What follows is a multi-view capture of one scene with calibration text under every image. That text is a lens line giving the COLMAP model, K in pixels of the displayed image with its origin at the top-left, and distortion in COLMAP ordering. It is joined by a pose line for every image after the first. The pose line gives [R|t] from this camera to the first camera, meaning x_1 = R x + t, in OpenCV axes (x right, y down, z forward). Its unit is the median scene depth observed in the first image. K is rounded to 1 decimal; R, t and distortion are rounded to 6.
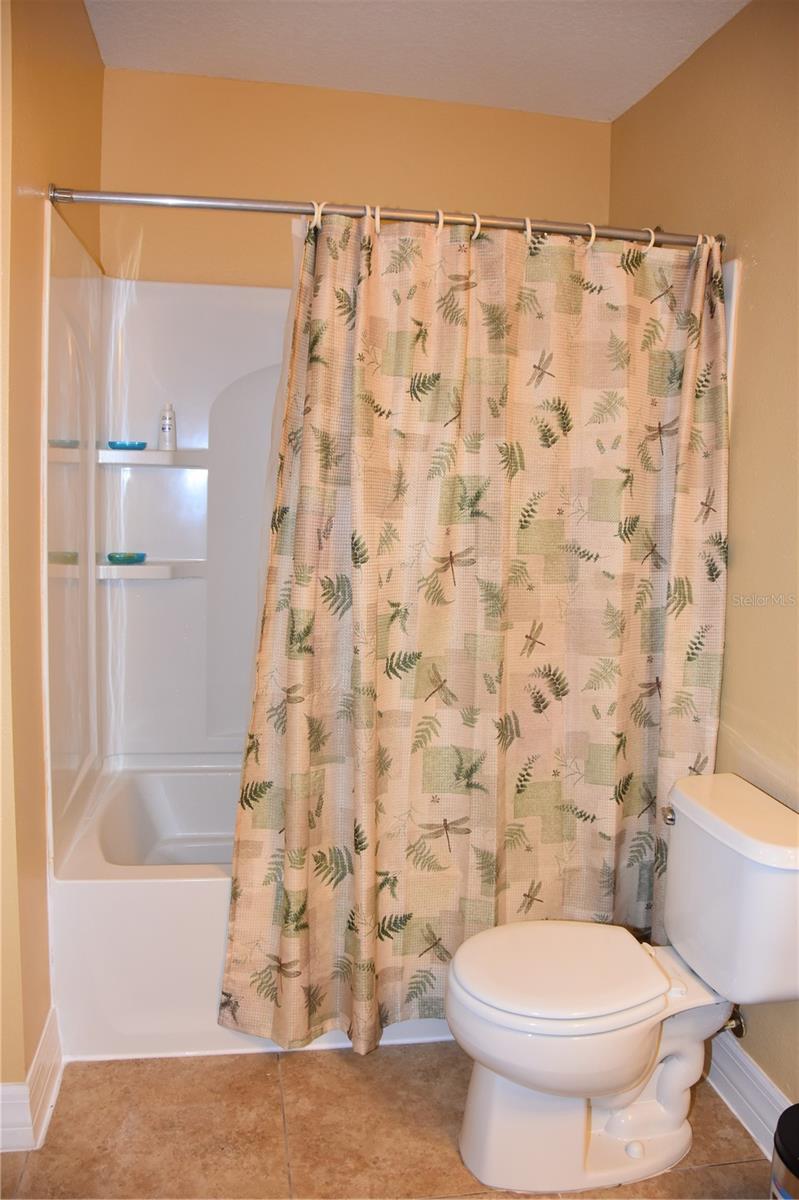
lens RADIAL K [[946.3, 0, 407.3], [0, 946.3, 599.8], [0, 0, 1]] dist [-0.155515, 0.102435]
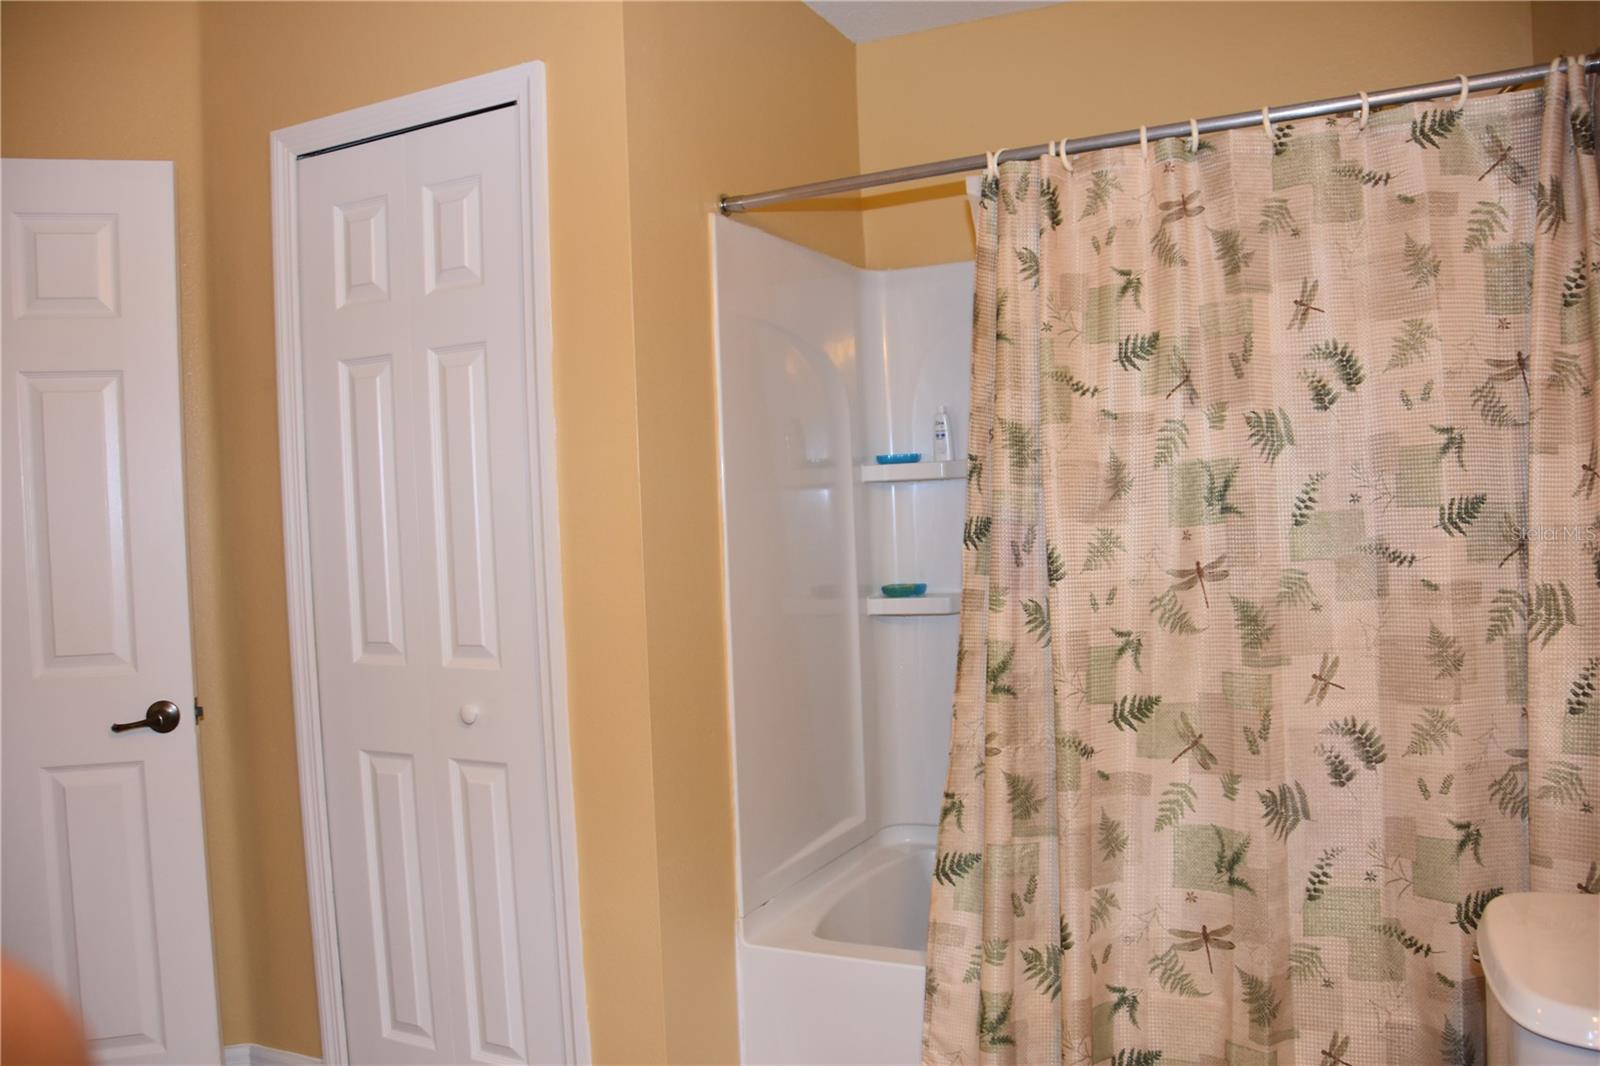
lens RADIAL K [[1261.7, 0, 791.8], [0, 1261.7, 527.1], [0, 0, 1]] dist [-0.155515, 0.102435]
pose [[0.801403, -0.062584, -0.594841, 0.377816], [-0.003299, 0.994033, -0.109027, 0.030143], [0.598115, 0.089337, 0.796415, 0.019464]]
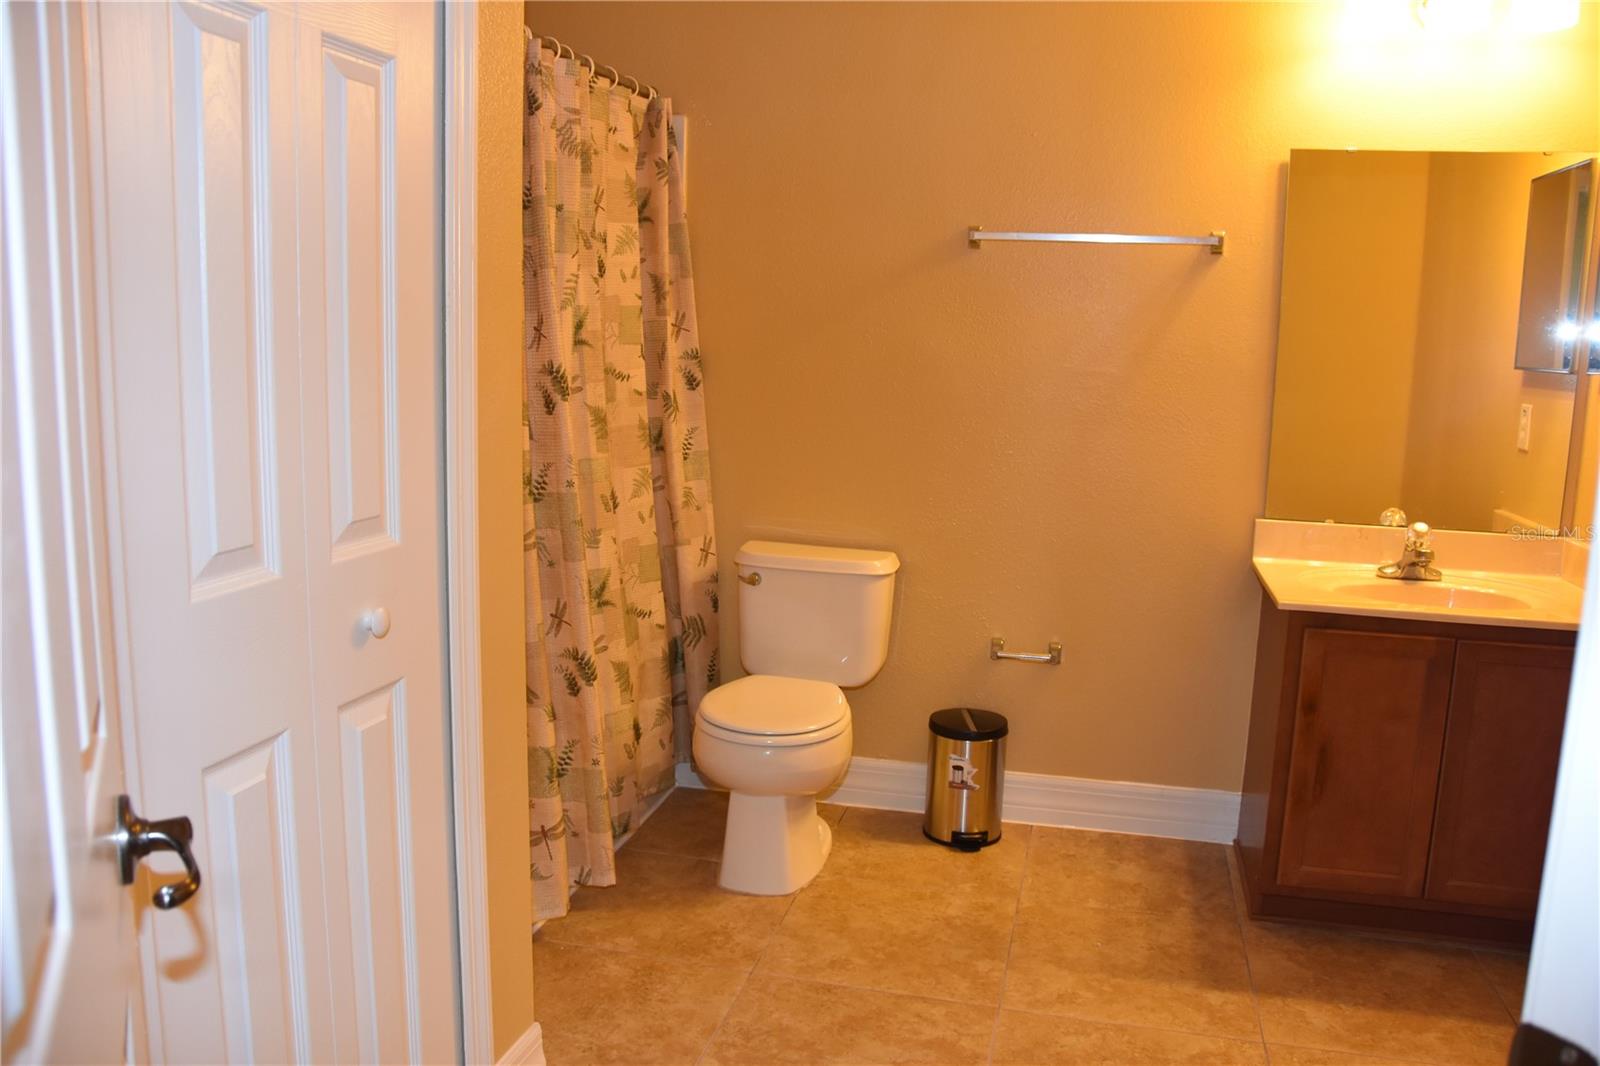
lens RADIAL K [[1261.7, 0, 795.7], [0, 1261.7, 534.7], [0, 0, 1]] dist [-0.155515, 0.102435]
pose [[0.406356, -0.175615, 0.896679, -1.090158], [0.112748, 0.983493, 0.141522, -0.051116], [-0.906732, 0.043590, 0.419449, 0.220461]]
